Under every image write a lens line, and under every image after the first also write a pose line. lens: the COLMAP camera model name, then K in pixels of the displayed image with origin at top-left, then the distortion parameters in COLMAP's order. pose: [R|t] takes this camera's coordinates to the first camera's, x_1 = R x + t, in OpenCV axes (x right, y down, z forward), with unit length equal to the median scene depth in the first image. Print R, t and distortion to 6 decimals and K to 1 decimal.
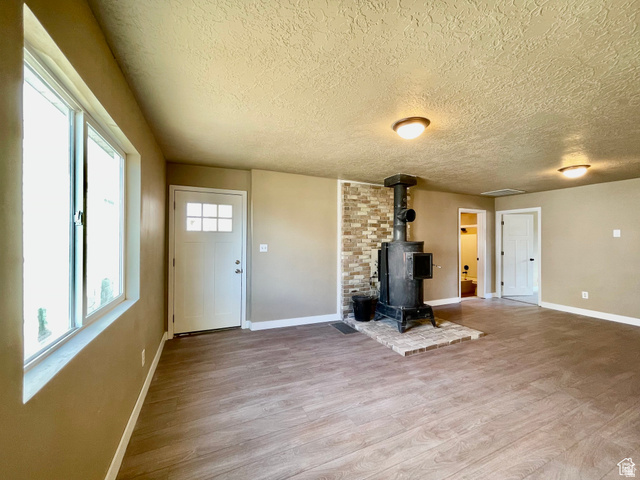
lens RADIAL K [[257.1, 0, 321.1], [0, 257.1, 239.2], [0, 0, 1]] dist [0.001021, -0.000409]
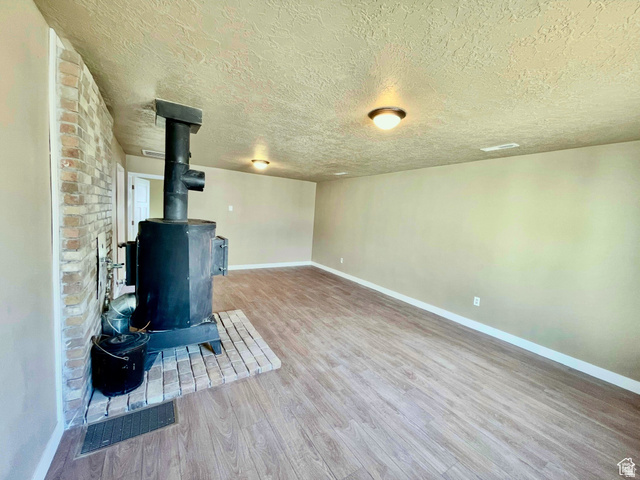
lens RADIAL K [[259.0, 0, 320.6], [0, 259.0, 239.6], [0, 0, 1]] dist [-0.002952, 0.000642]
pose [[-0.134267, -0.108984, 0.984934, -0.529949], [-0.072738, 0.992336, 0.099887, -0.049021], [-0.988272, -0.058231, -0.141166, 1.151406]]
